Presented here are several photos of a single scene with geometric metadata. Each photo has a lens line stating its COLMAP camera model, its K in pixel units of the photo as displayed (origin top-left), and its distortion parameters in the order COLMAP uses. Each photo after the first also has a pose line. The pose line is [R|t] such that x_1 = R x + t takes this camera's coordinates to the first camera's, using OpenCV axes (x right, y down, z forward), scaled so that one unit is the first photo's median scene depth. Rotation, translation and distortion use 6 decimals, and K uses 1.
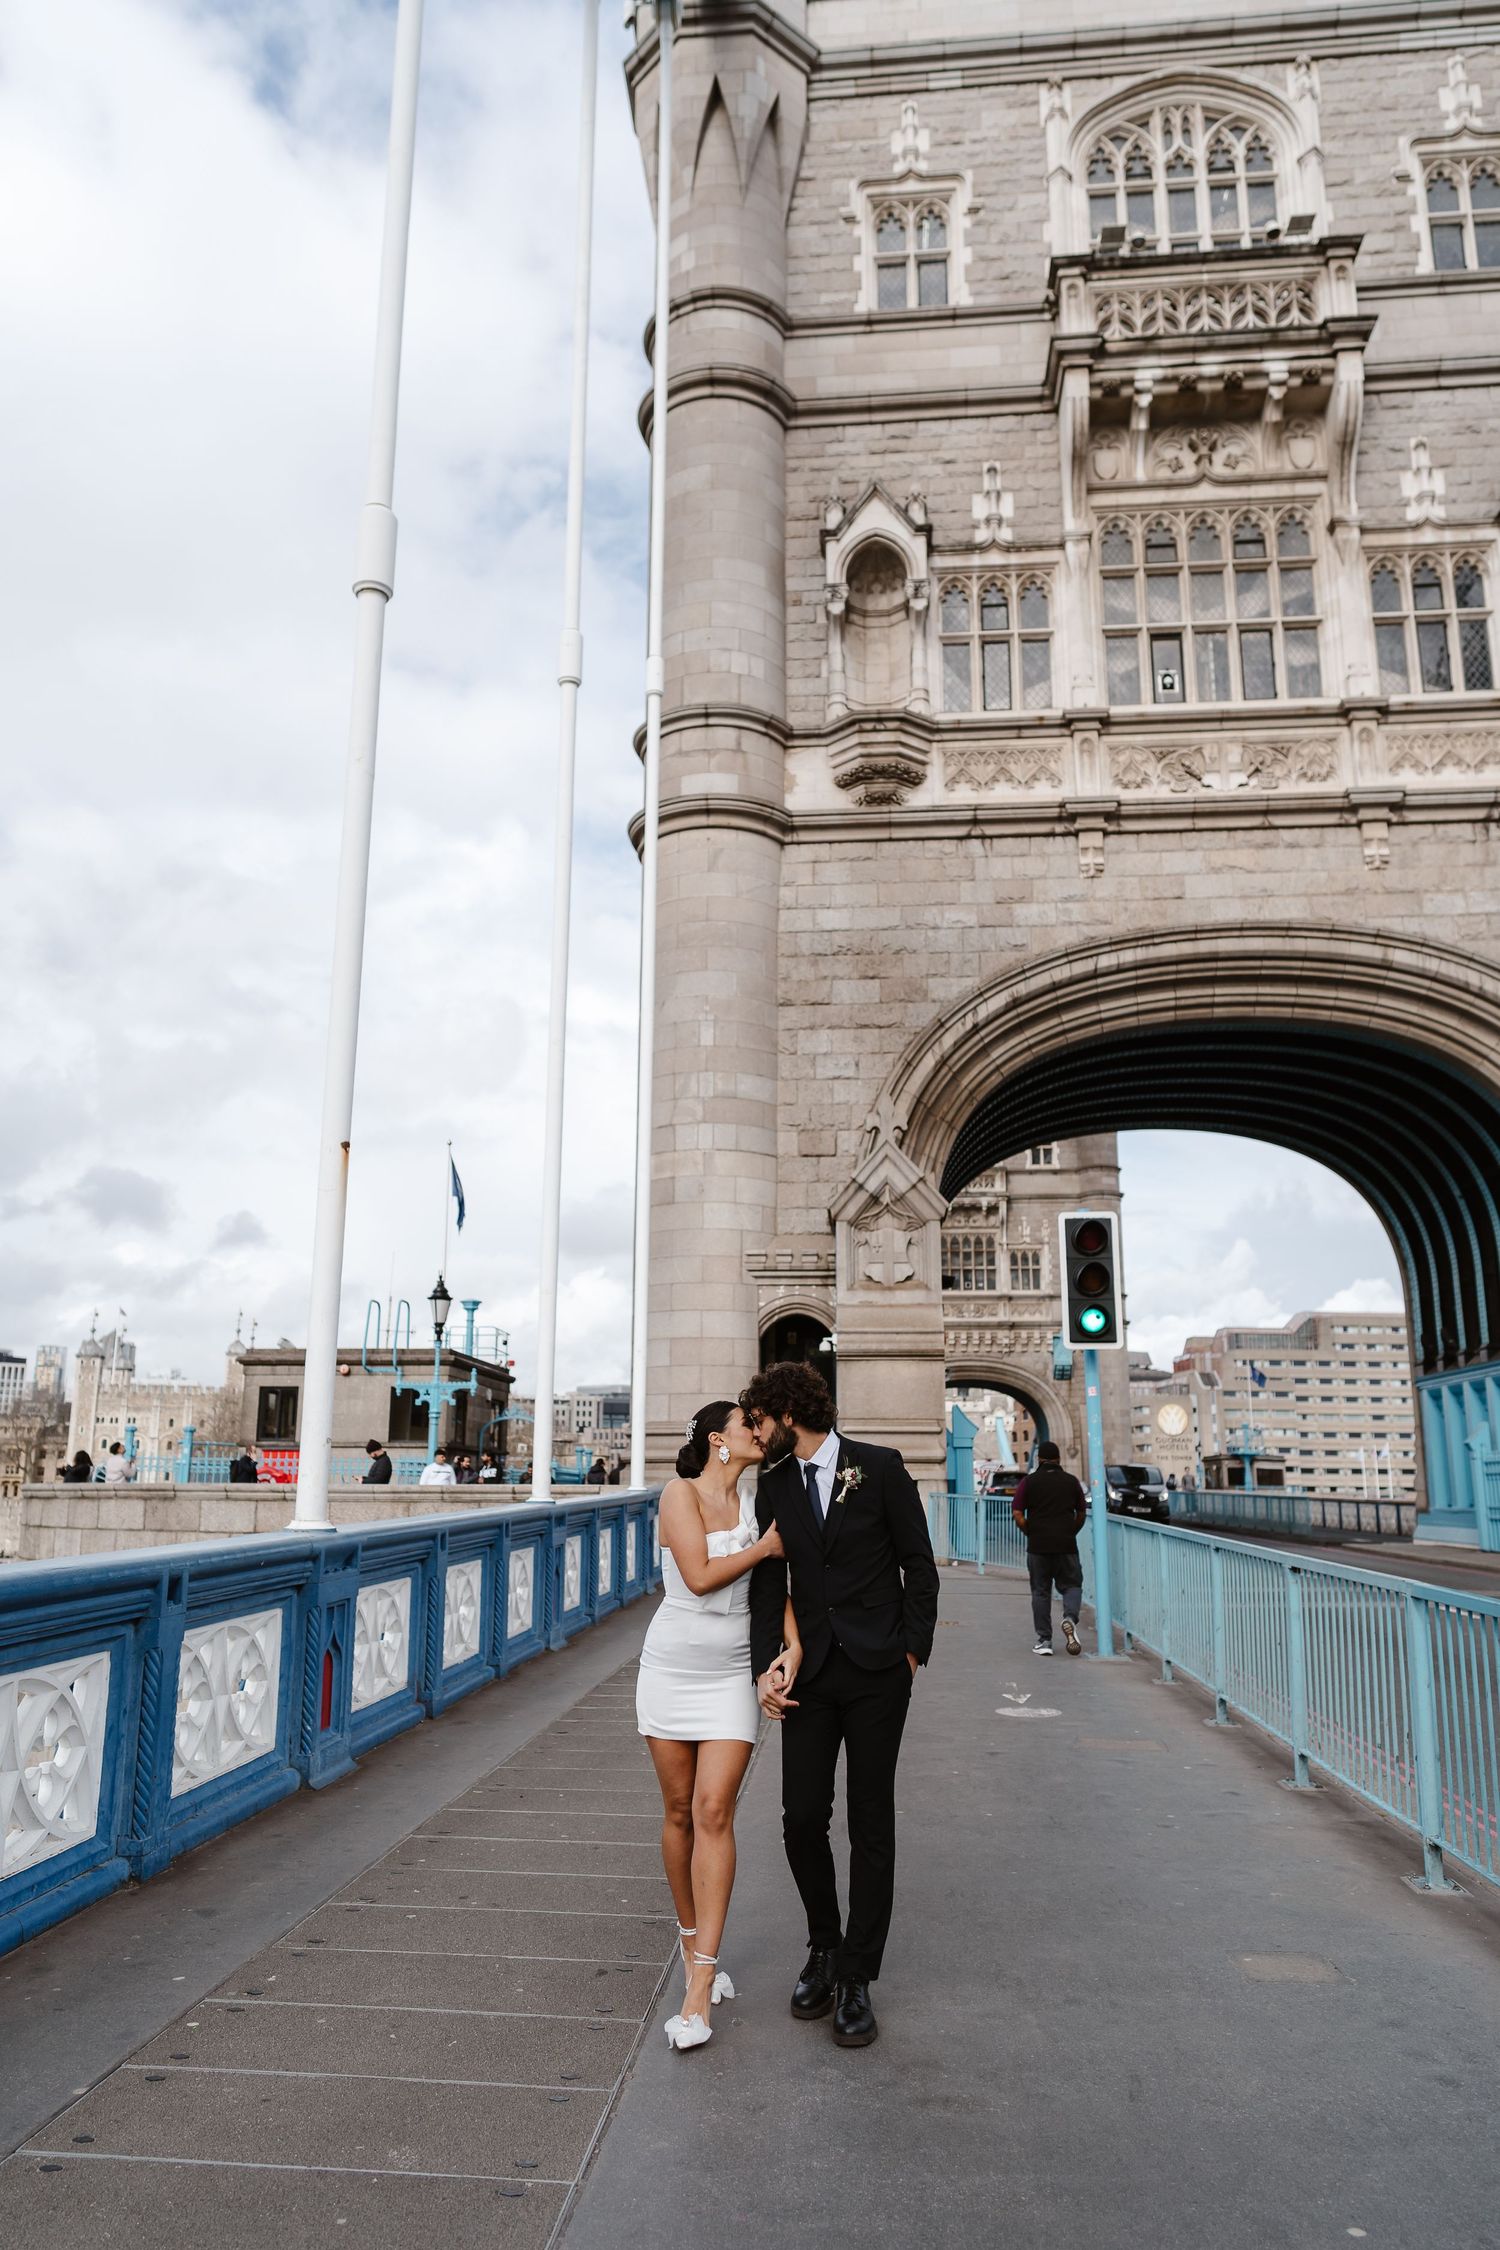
lens RADIAL K [[1679.0, 0, 701.4], [0, 1679.0, 1123.7], [0, 0, 1]] dist [-0.000713, 0.001800]
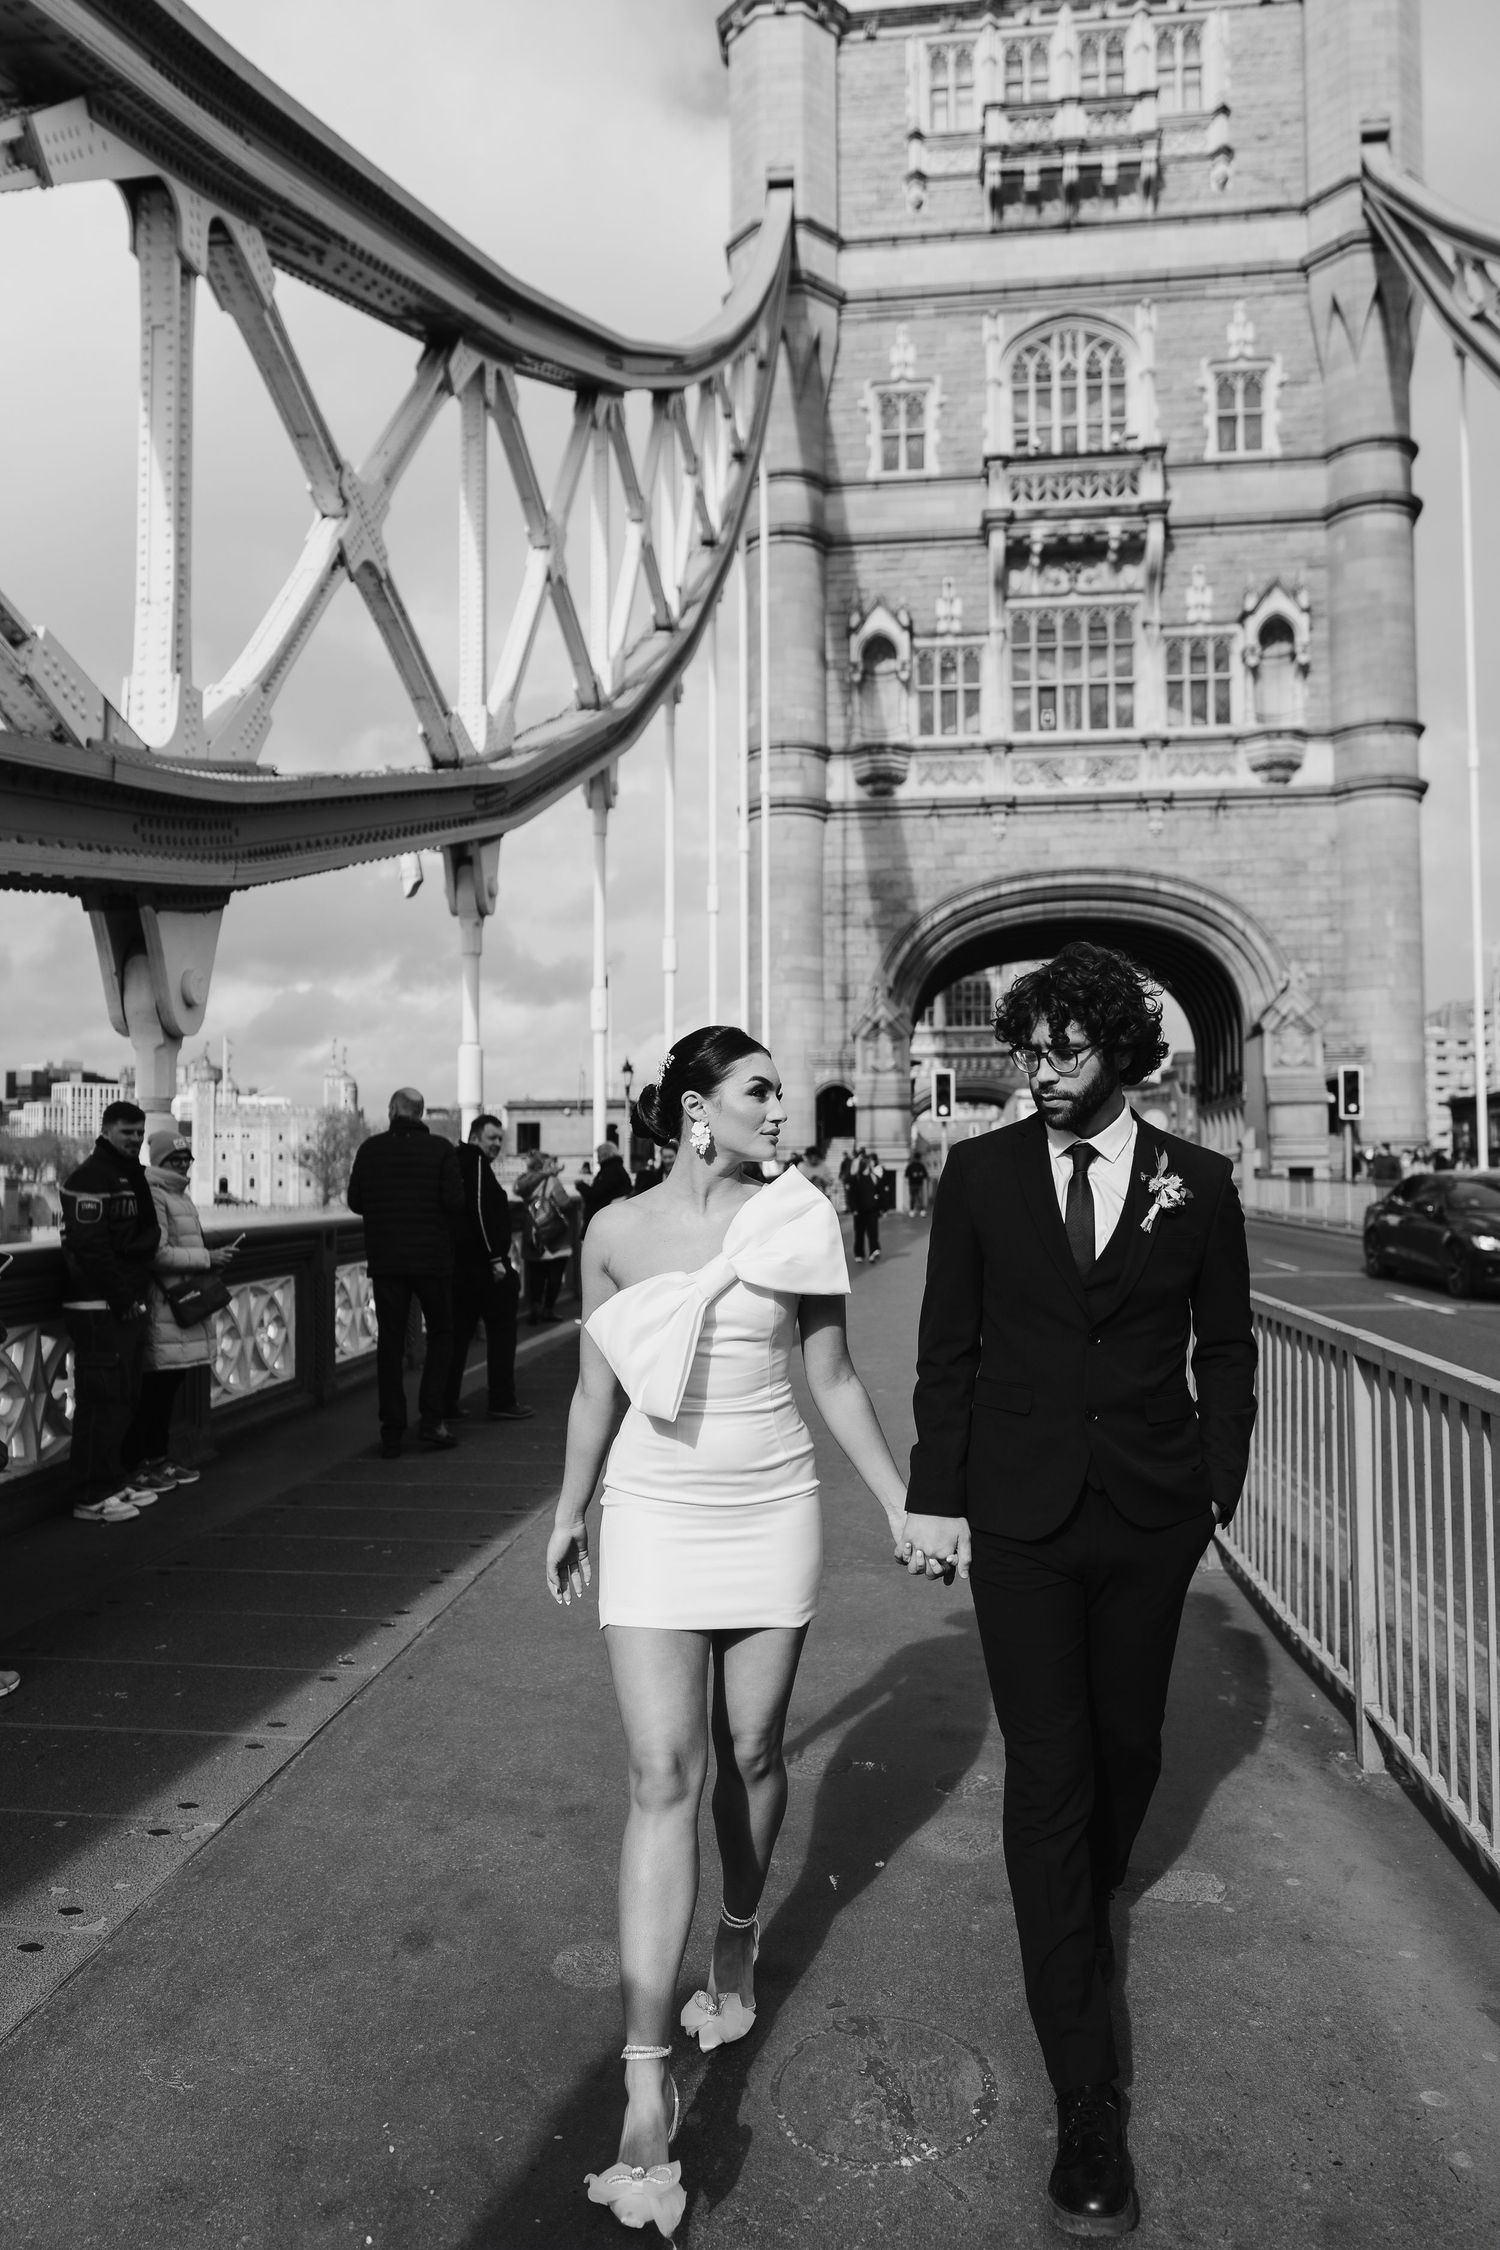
lens RADIAL K [[1679.0, 0, 718.4], [0, 1679.0, 1159.8], [0, 0, 1]] dist [-0.000713, 0.001800]
pose [[0.999817, -0.015489, -0.011231, -0.049725], [0.017379, 0.980737, 0.194557, -0.159770], [0.008001, -0.194716, 0.980827, -0.795412]]
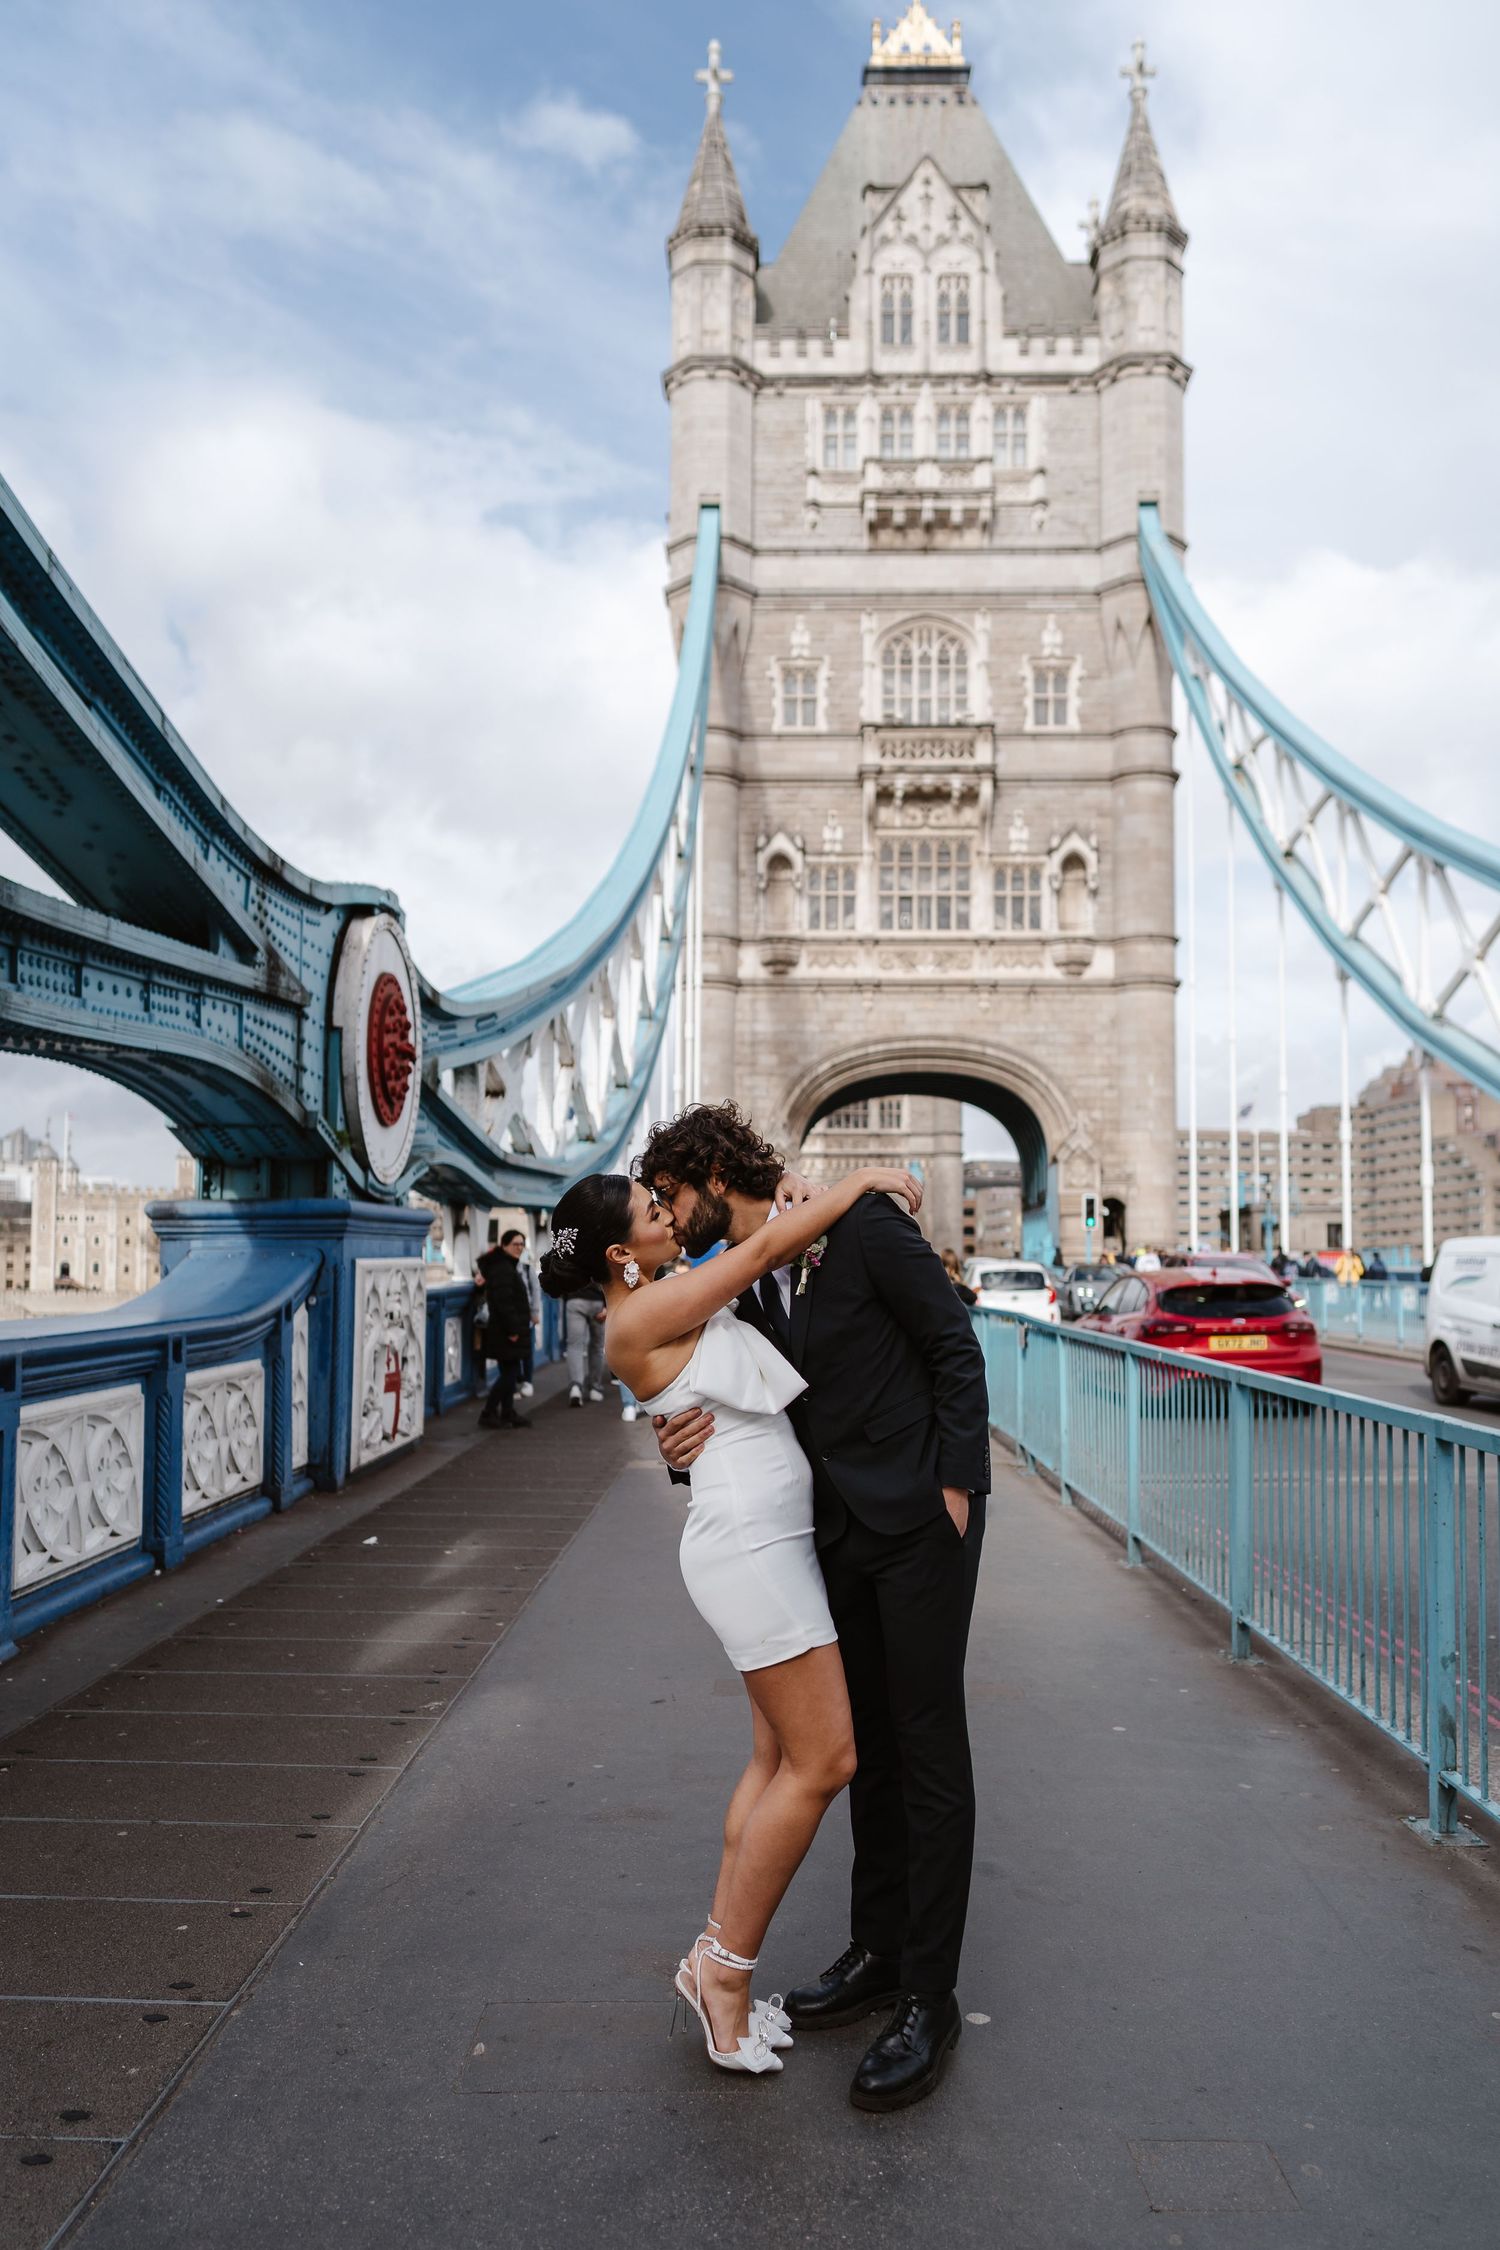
lens RADIAL K [[1921.1, 0, 738.0], [0, 1921.1, 1243.7], [0, 0, 1]] dist [0.012344, -0.038653]
pose [[0.996945, -0.001555, 0.078097, -0.156510], [-0.013400, 0.981576, 0.190600, -0.327625], [-0.076955, -0.191064, 0.978556, -1.641538]]
